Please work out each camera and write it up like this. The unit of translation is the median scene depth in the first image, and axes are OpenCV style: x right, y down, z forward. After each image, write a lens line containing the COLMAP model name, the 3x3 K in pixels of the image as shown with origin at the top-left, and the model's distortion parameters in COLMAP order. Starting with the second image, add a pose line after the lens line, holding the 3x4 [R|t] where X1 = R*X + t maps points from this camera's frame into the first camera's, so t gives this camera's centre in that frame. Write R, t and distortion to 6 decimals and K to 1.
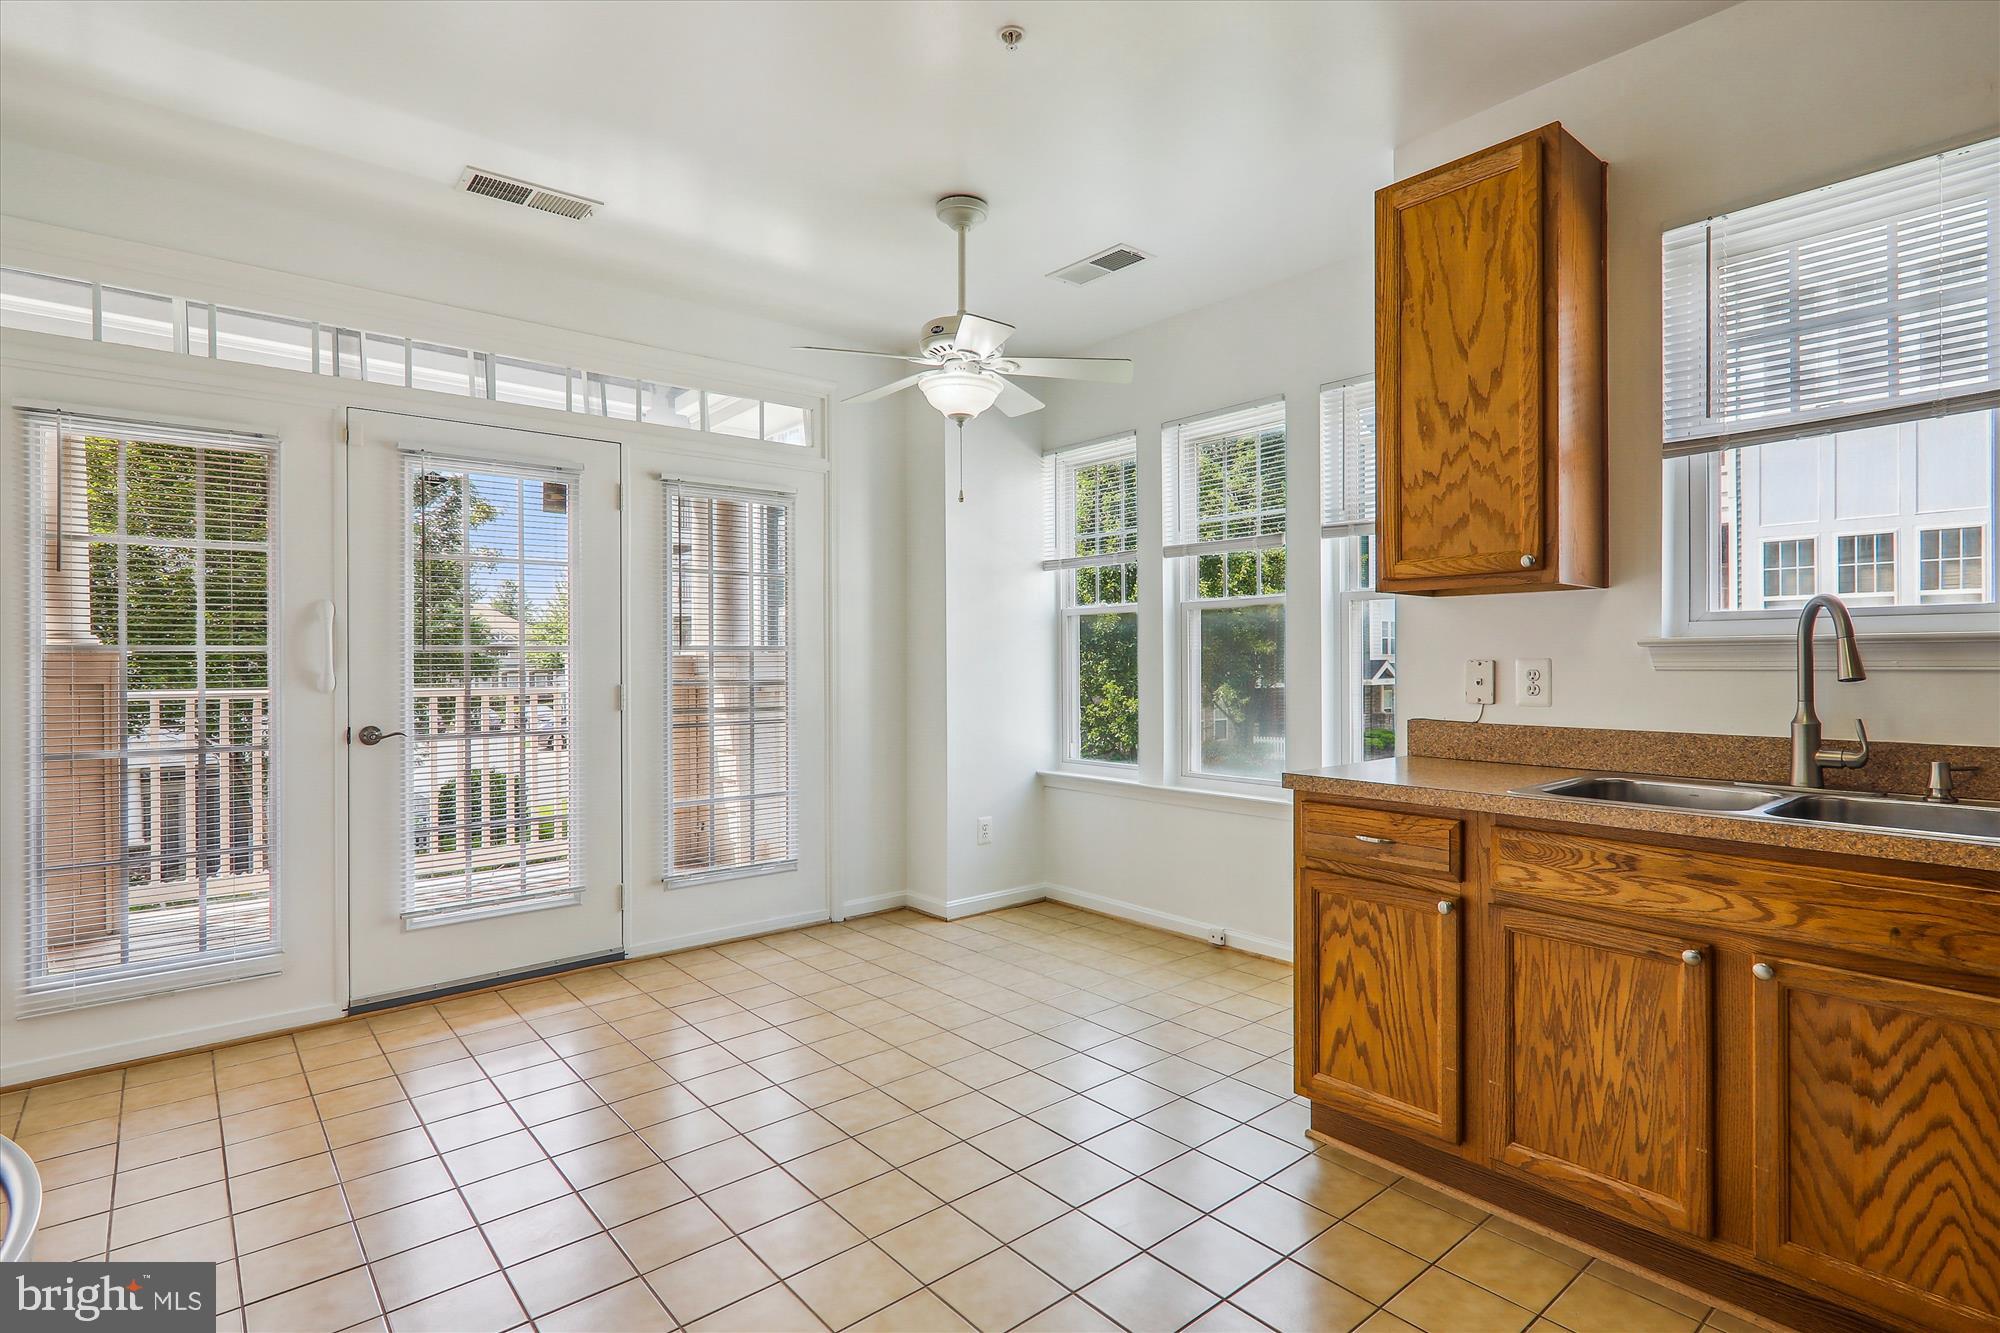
lens RADIAL K [[985.4, 0, 997.5], [0, 985.4, 661.2], [0, 0, 1]] dist [0.005029, 0.001782]
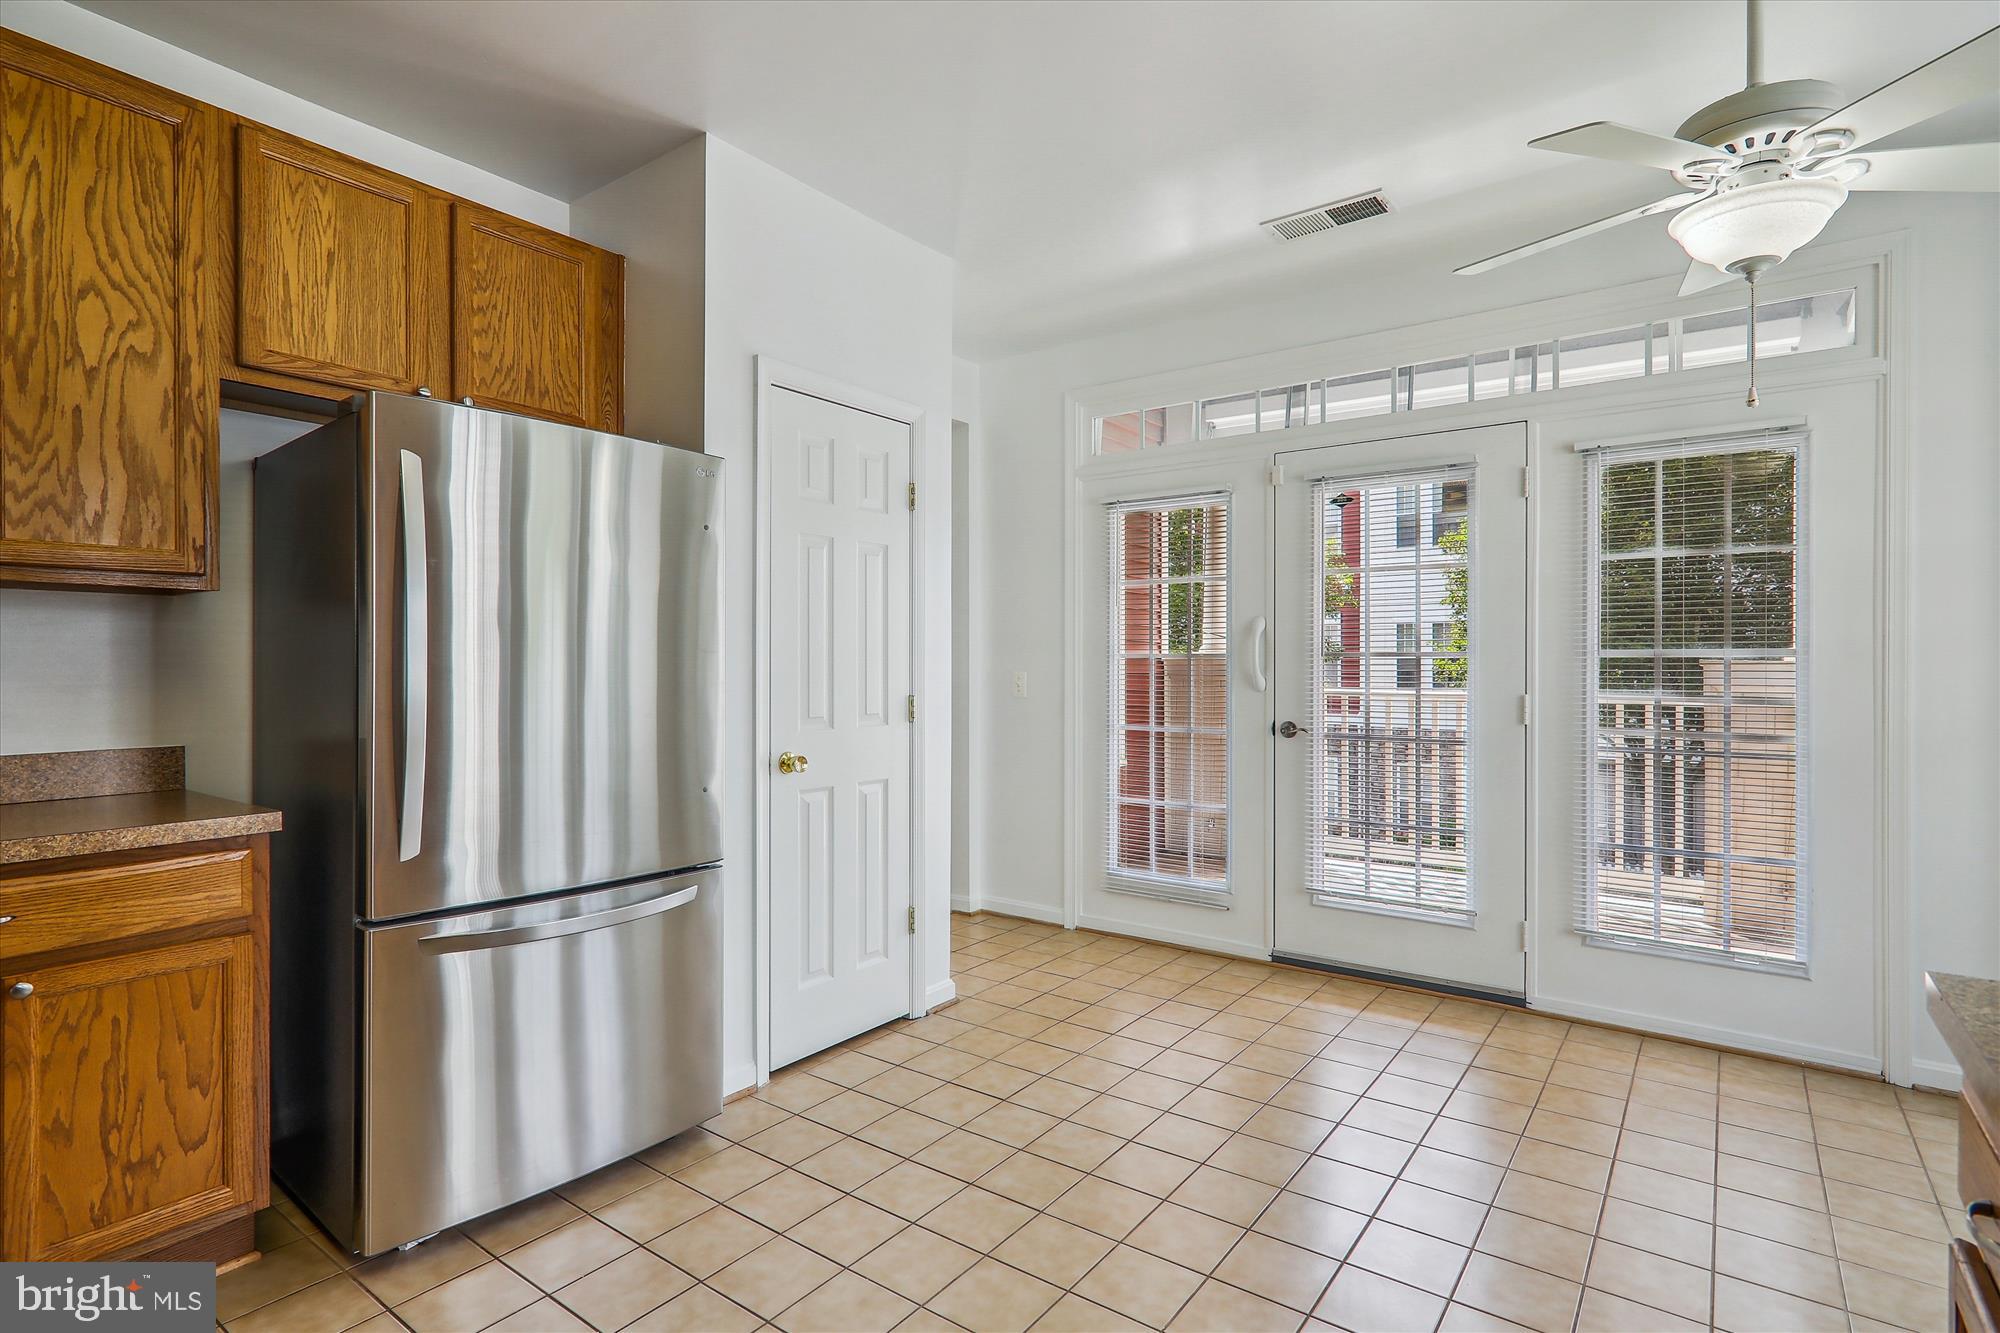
lens RADIAL K [[985.4, 0, 996.0], [0, 985.4, 654.4], [0, 0, 1]] dist [0.005029, 0.001782]
pose [[0.233418, -0.006684, -0.972354, 0.406273], [-0.006555, 0.999943, -0.008447, -0.001467], [0.972354, 0.008346, 0.233361, 0.369918]]
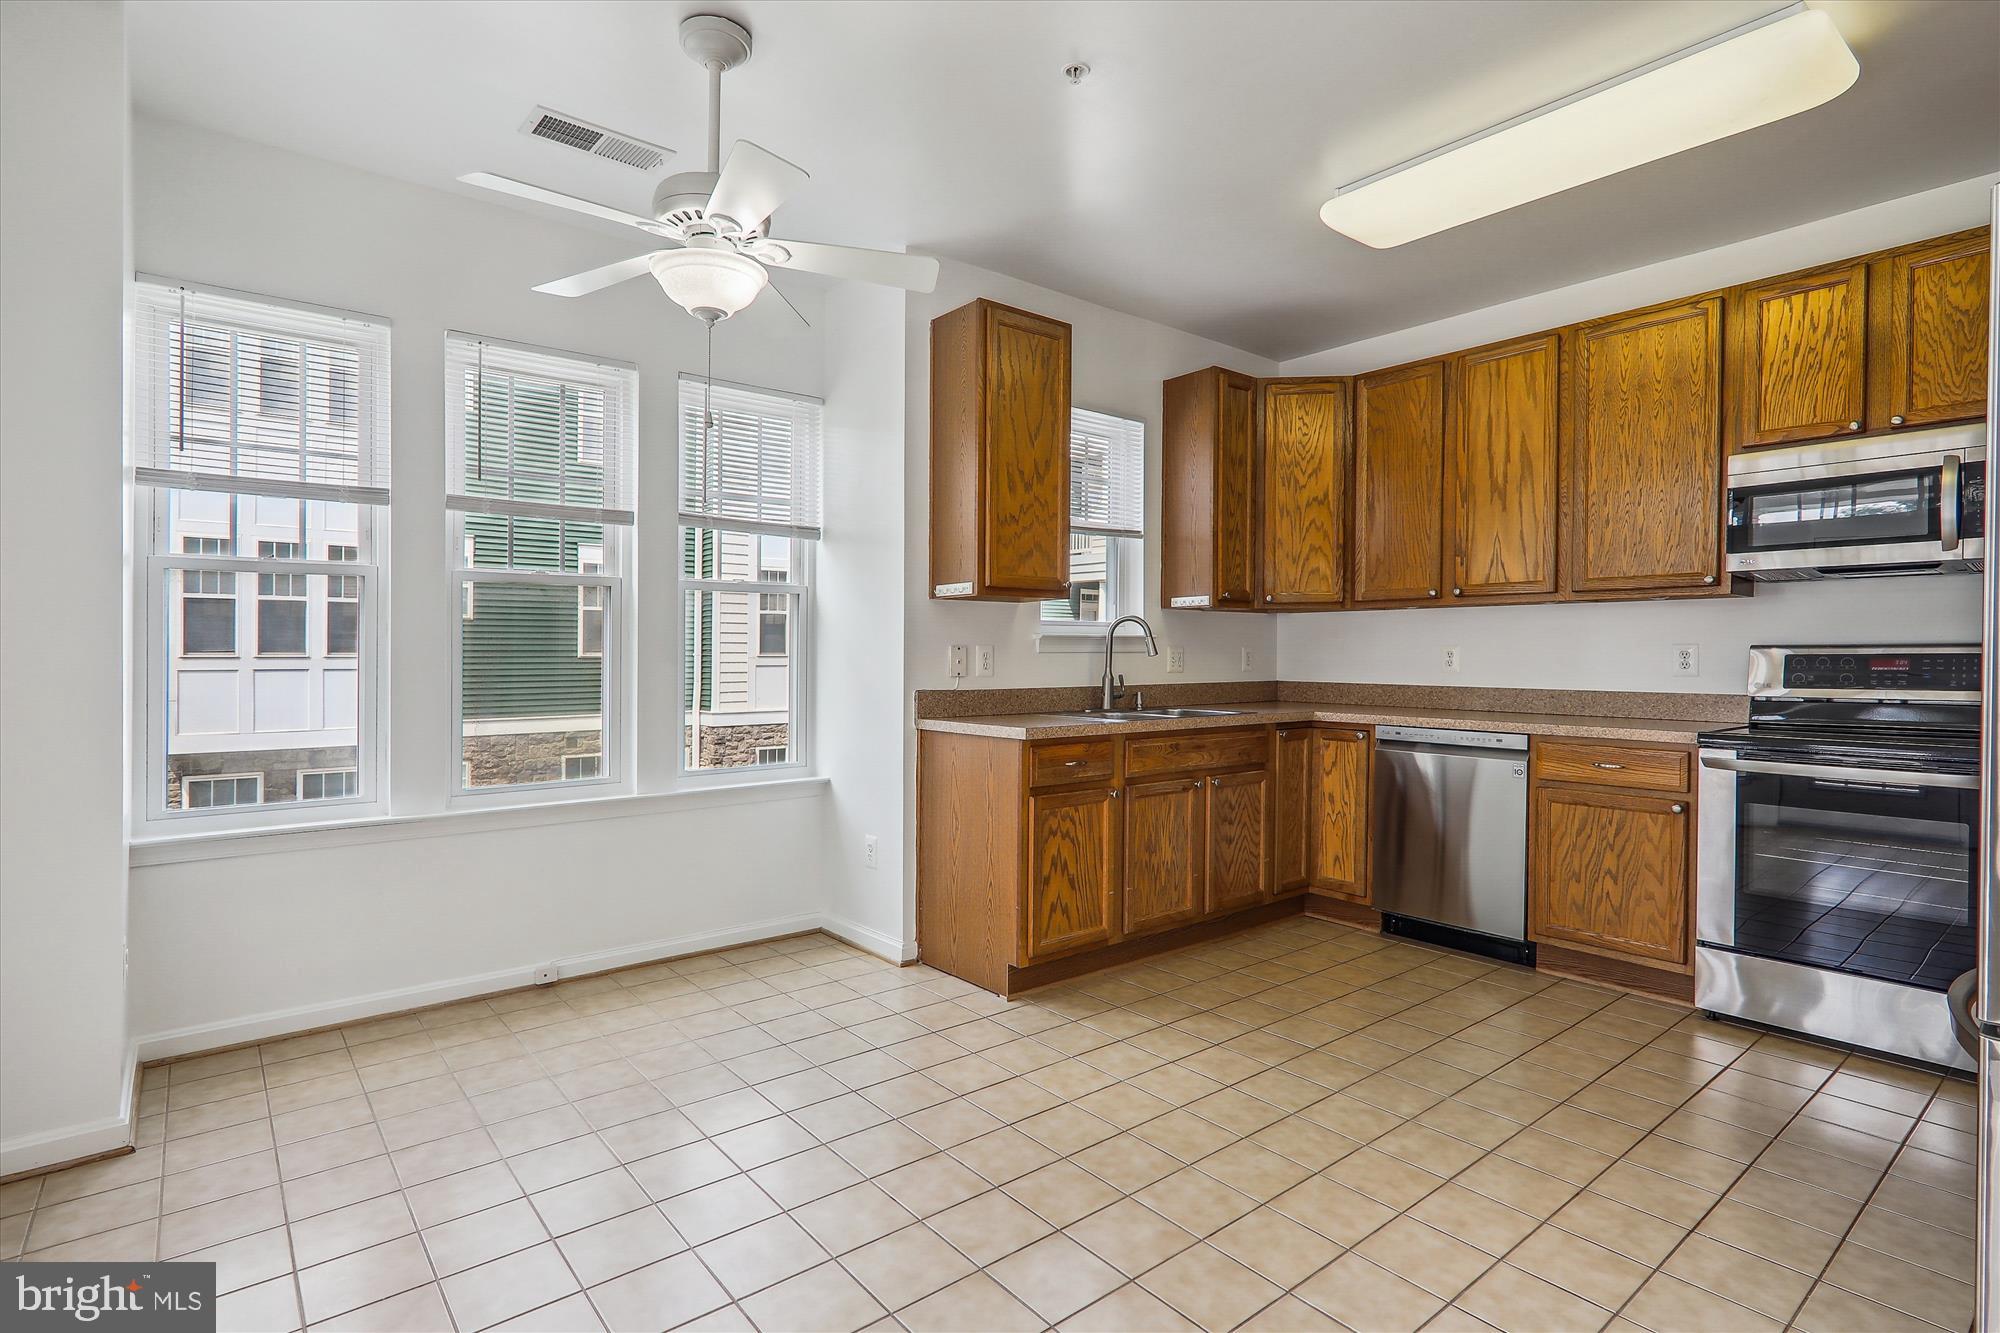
lens RADIAL K [[985.4, 0, 1004.1], [0, 985.4, 672.1], [0, 0, 1]] dist [0.005029, 0.001782]
pose [[0.016313, -0.011661, 0.999799, -0.701835], [0.004150, 0.999924, 0.011595, 0.015307], [-0.999858, 0.003960, 0.016360, 0.683536]]
